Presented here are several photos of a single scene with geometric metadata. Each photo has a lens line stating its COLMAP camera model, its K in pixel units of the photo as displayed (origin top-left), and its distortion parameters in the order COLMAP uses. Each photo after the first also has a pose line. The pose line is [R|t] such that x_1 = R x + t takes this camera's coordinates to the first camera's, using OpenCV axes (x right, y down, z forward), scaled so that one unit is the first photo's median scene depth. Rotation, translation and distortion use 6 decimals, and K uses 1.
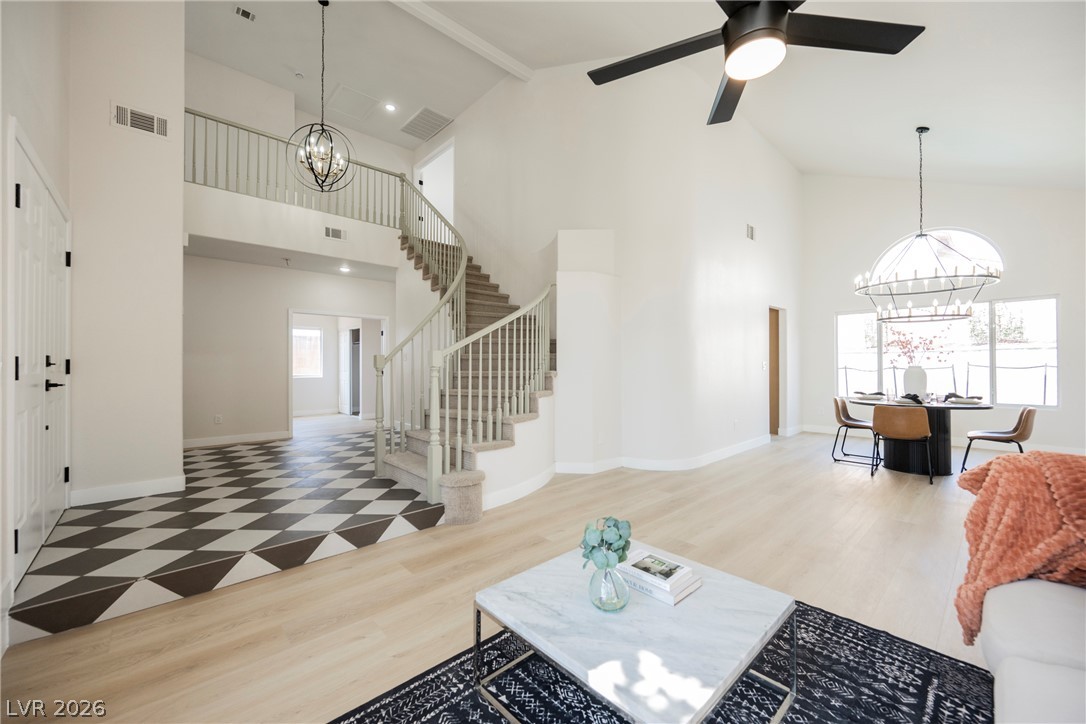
lens RADIAL K [[422.9, 0, 543.0], [0, 422.9, 362.0], [0, 0, 1]] dist [-0.004283, -0.000471]
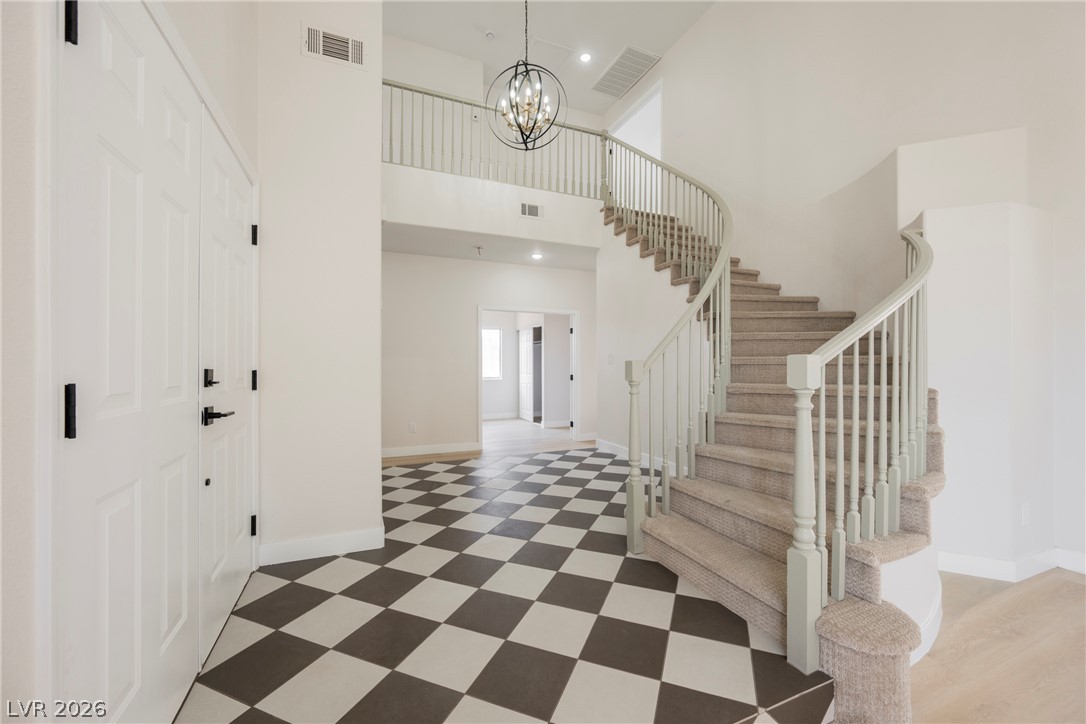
lens RADIAL K [[422.9, 0, 543.0], [0, 422.9, 362.0], [0, 0, 1]] dist [-0.004283, -0.000471]
pose [[0.942493, 0.002435, -0.334218, -0.220380], [-0.000528, 0.999983, 0.005796, -0.013707], [0.334227, -0.005286, 0.942478, 0.256817]]
